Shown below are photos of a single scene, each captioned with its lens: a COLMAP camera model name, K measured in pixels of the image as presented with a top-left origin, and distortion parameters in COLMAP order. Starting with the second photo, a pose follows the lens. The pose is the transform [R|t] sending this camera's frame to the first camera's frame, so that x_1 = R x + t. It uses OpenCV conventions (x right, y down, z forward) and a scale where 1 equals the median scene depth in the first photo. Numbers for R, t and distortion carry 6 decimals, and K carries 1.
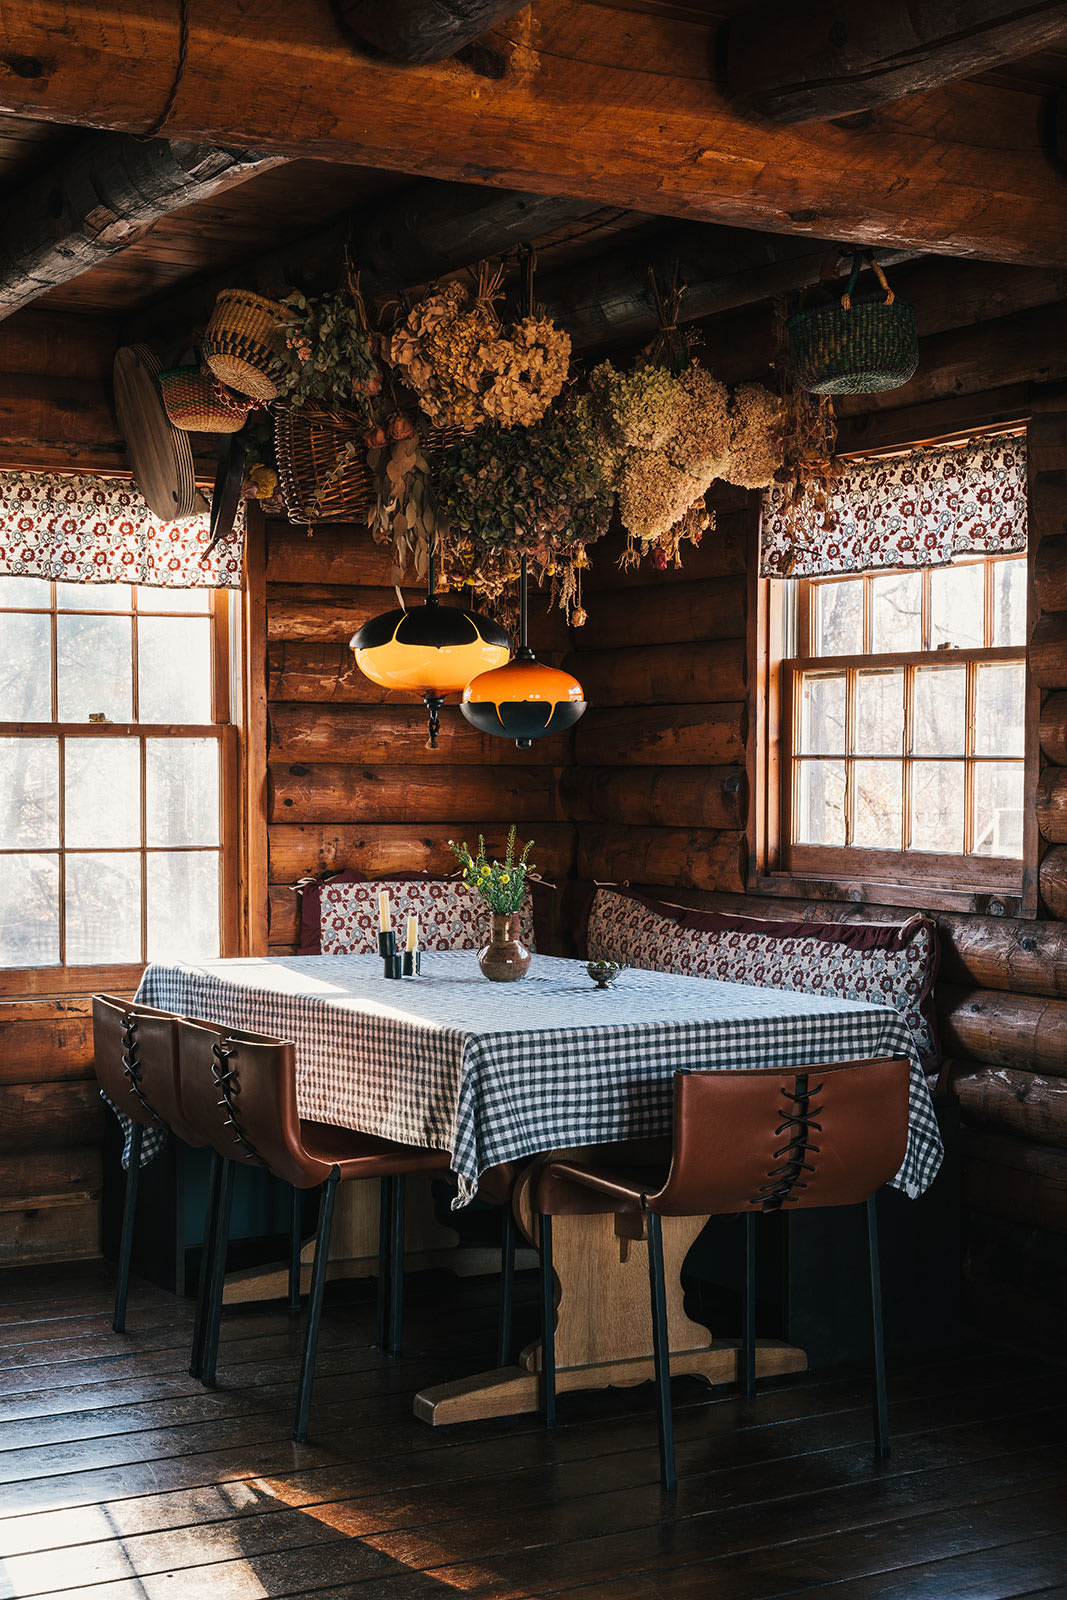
lens RADIAL K [[2336.4, 0, 533.5], [0, 2336.4, 800.0], [0, 0, 1]] dist [-0.013983, 0.057533]
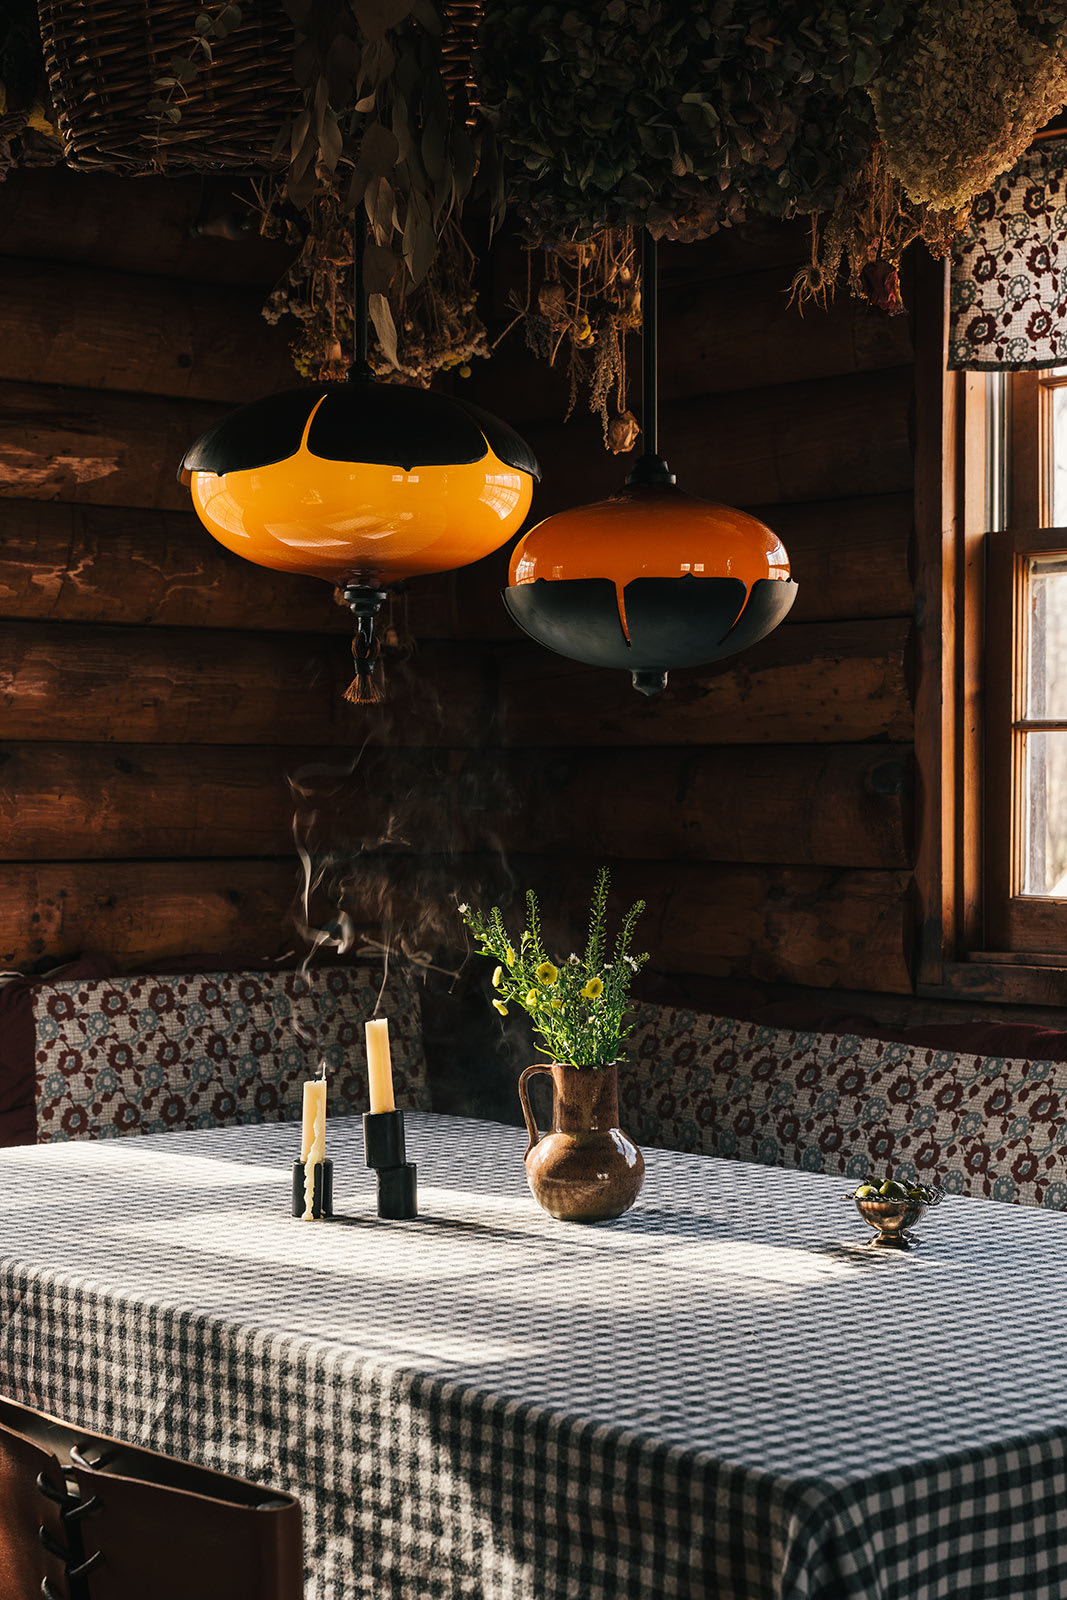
lens RADIAL K [[2762.8, 0, 533.5], [0, 2762.8, 800.0], [0, 0, 1]] dist [0.004835, 0.027999]
pose [[0.982974, -0.003984, 0.183700, -0.098098], [0.004727, 0.999982, -0.003604, -0.000513], [-0.183683, 0.004411, 0.982976, 0.417334]]
